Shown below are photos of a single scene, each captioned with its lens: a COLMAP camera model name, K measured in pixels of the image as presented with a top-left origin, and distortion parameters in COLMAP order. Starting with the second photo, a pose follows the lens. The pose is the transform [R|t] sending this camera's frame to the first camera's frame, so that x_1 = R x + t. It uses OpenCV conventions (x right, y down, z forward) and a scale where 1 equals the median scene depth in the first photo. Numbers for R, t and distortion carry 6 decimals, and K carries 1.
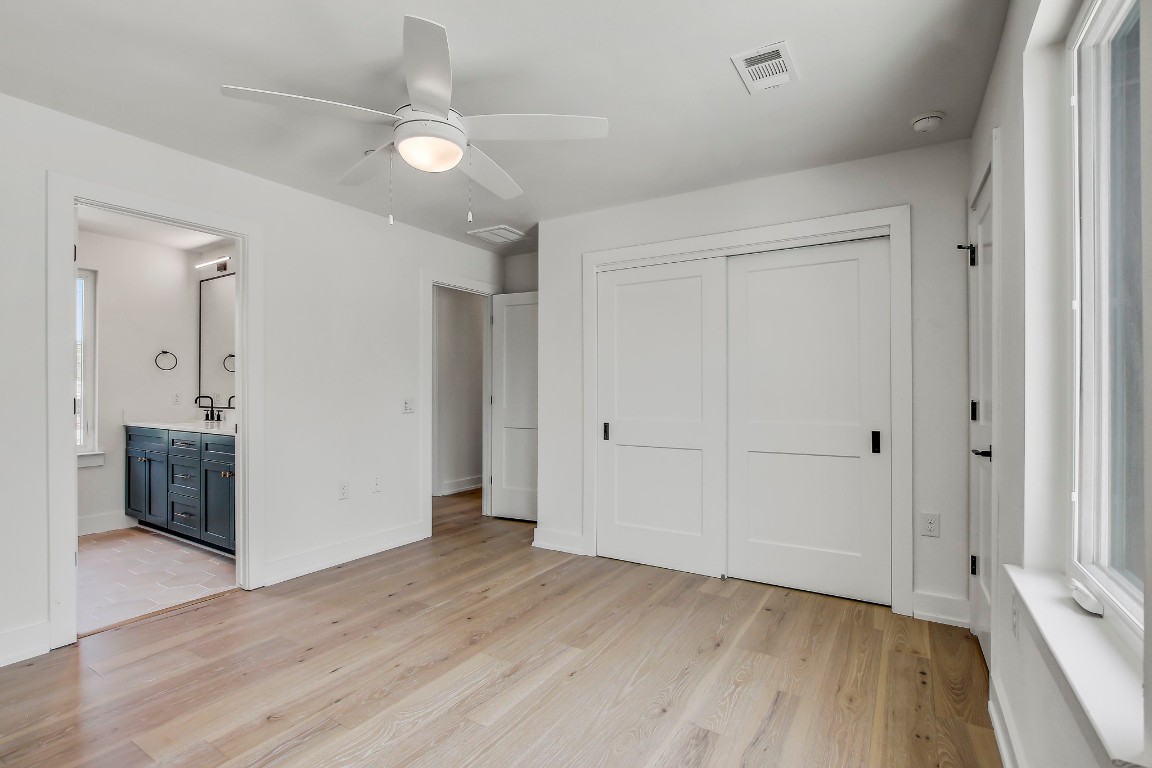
lens RADIAL K [[535.4, 0, 569.4], [0, 535.4, 386.8], [0, 0, 1]] dist [-0.019827, 0.004650]
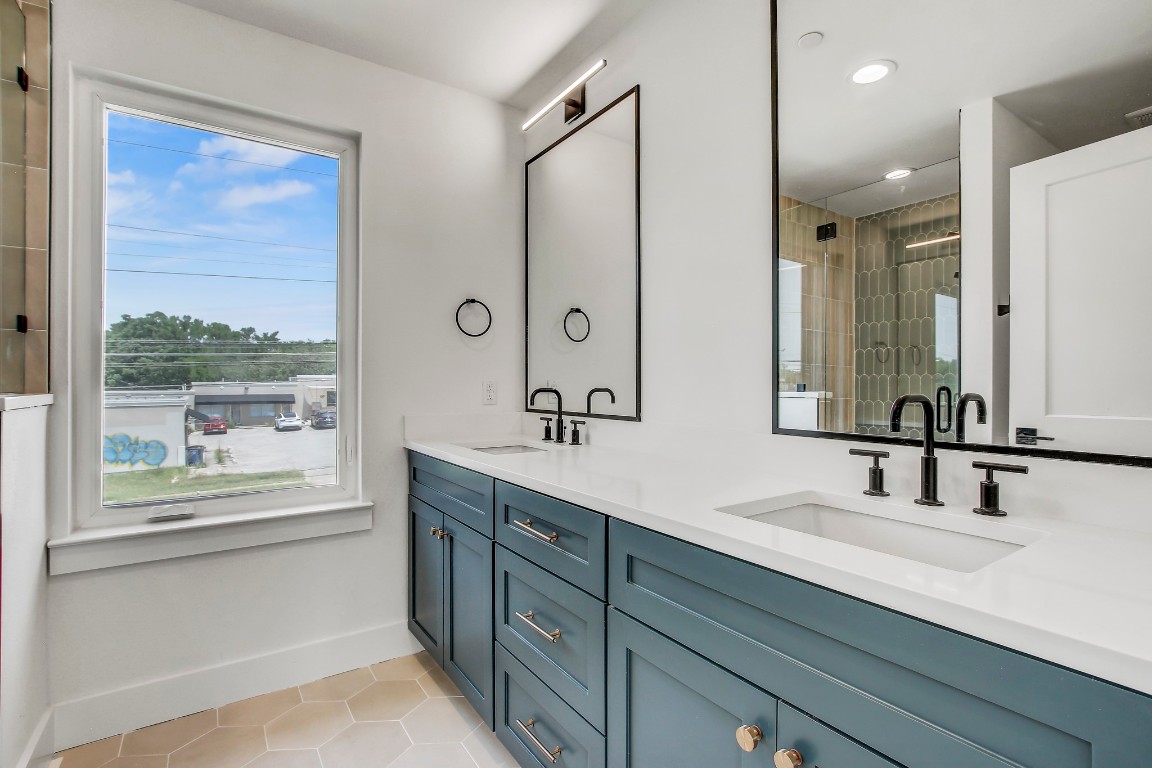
lens RADIAL K [[535.4, 0, 568.1], [0, 535.4, 379.3], [0, 0, 1]] dist [-0.019827, 0.004650]
pose [[0.912592, -0.004402, -0.408848, -0.480539], [0.005951, 0.999979, 0.002517, 0.007993], [0.408829, -0.004730, 0.912599, 0.584993]]
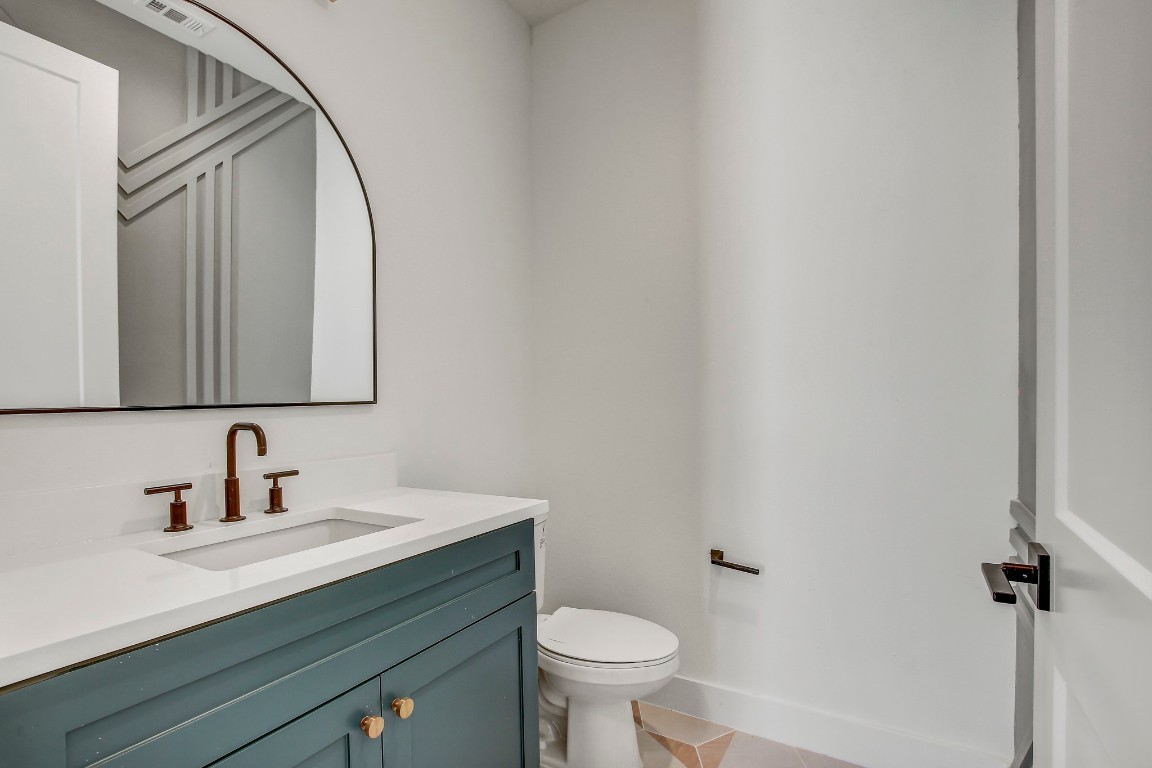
lens RADIAL K [[535.4, 0, 571.5], [0, 535.4, 412.3], [0, 0, 1]] dist [-0.019827, 0.004650]
pose [[-0.016330, -0.024668, 0.999562, -0.958320], [0.003172, 0.999689, 0.024723, 0.001218], [-0.999862, 0.003574, -0.016247, 0.837295]]
